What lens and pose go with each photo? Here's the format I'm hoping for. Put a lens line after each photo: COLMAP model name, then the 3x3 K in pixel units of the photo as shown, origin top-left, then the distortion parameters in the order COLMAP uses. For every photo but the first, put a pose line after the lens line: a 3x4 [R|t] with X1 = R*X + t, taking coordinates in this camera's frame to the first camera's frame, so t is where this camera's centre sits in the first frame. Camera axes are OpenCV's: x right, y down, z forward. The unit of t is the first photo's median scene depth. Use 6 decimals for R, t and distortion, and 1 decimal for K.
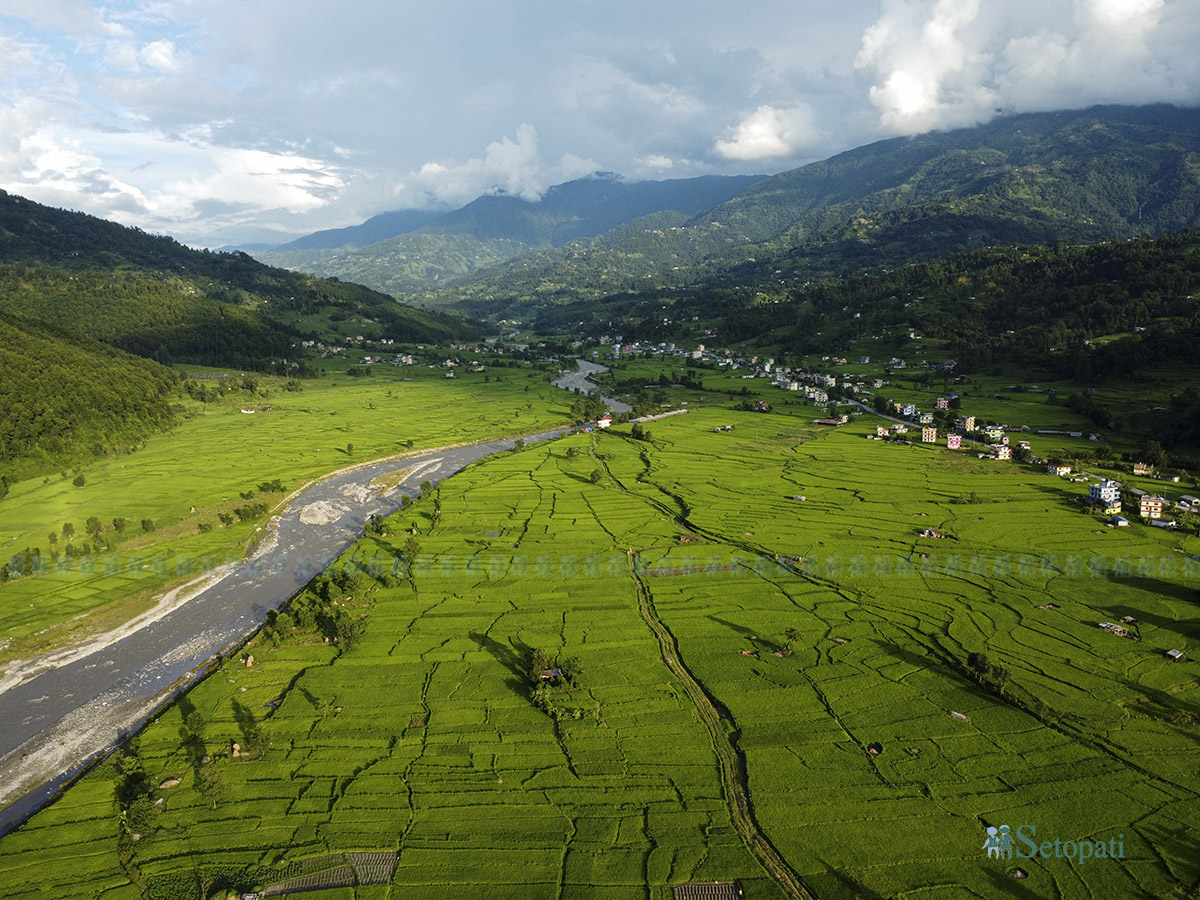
lens RADIAL K [[884.0, 0, 592.8], [0, 884.0, 450.2], [0, 0, 1]] dist [-0.009651, 0.000192]
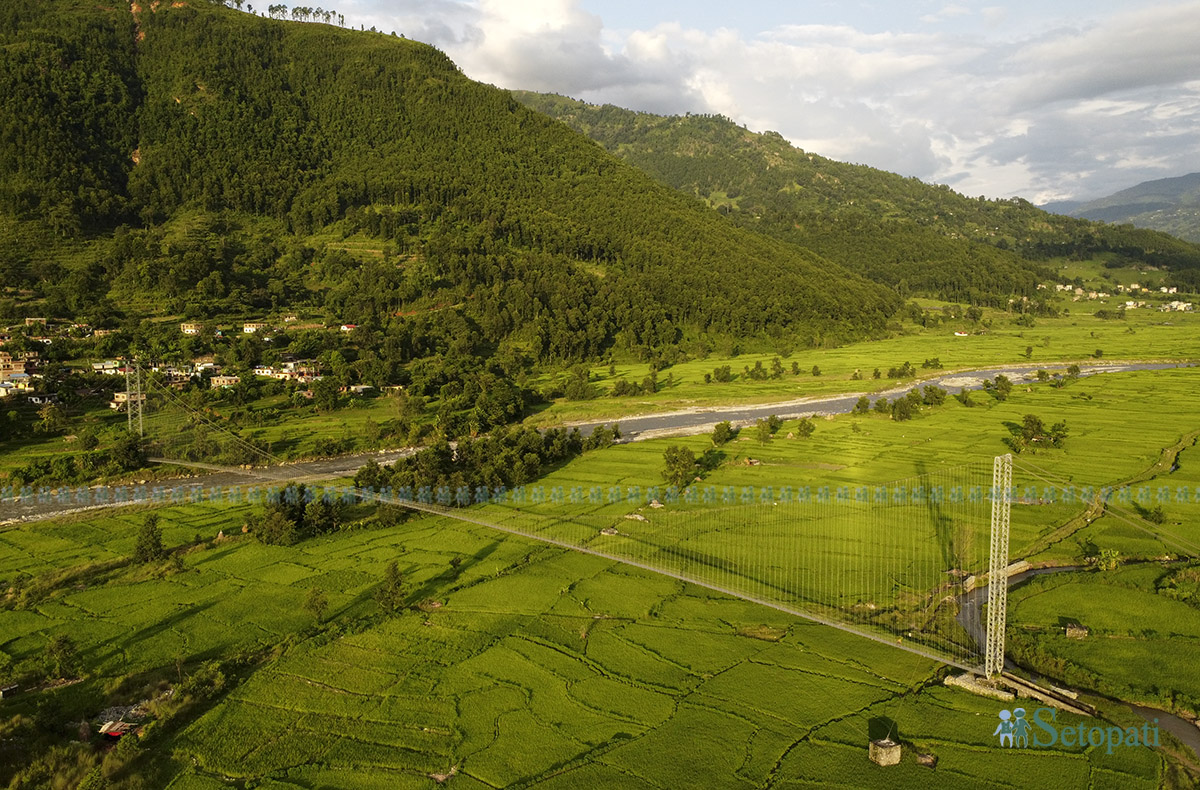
lens RADIAL K [[1031.8, 0, 594.0], [0, 1031.8, 397.2], [0, 0, 1]] dist [0.009252, 0.000222]
pose [[0.708661, 0.090000, -0.699785, 0.066387], [-0.122802, 0.992426, 0.003278, 0.035598], [0.694780, 0.083612, 0.714346, -0.054370]]
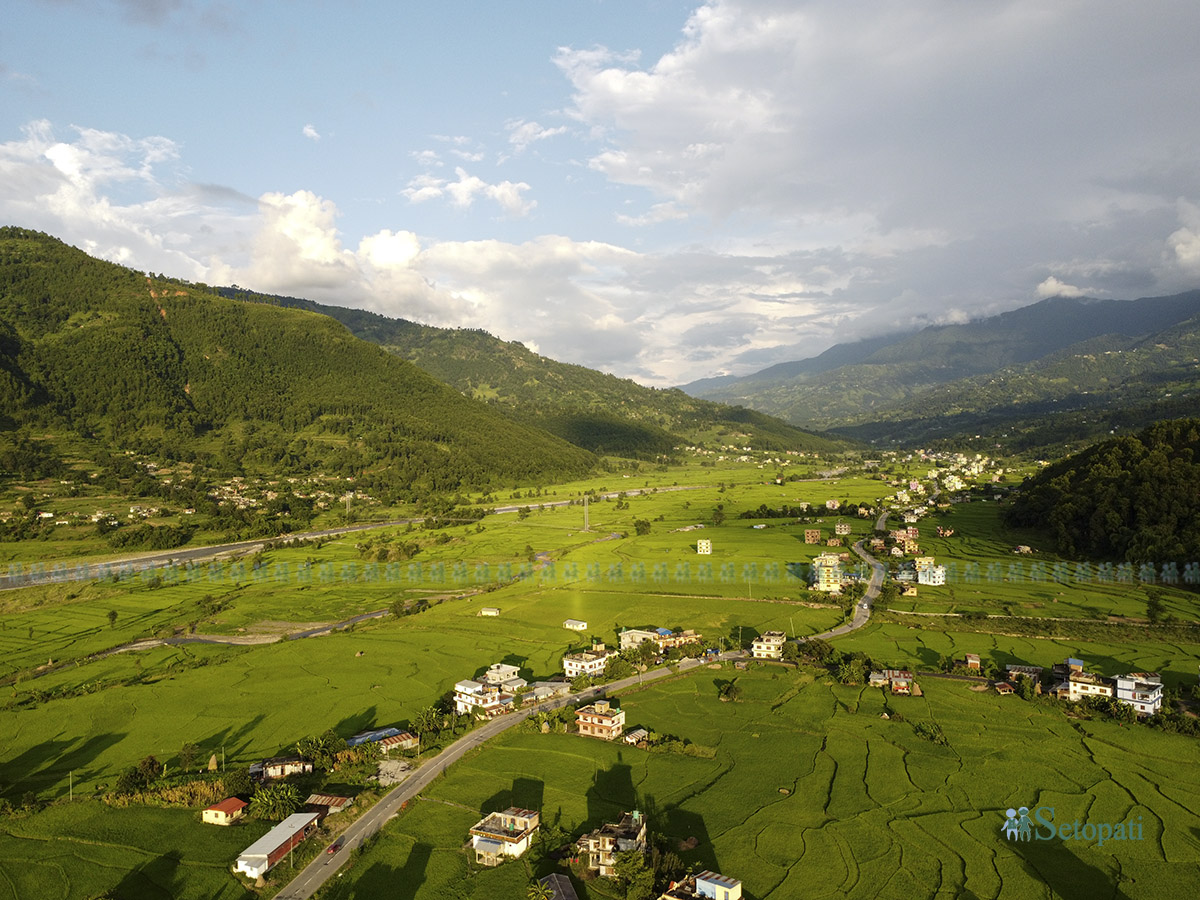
lens RADIAL K [[884.0, 0, 601.4], [0, 884.0, 450.5], [0, 0, 1]] dist [-0.009651, 0.000192]
pose [[0.872168, 0.014070, -0.489004, 0.243949], [-0.082152, 0.989604, -0.118050, 0.064054], [0.482259, 0.143132, 0.864257, -0.337998]]
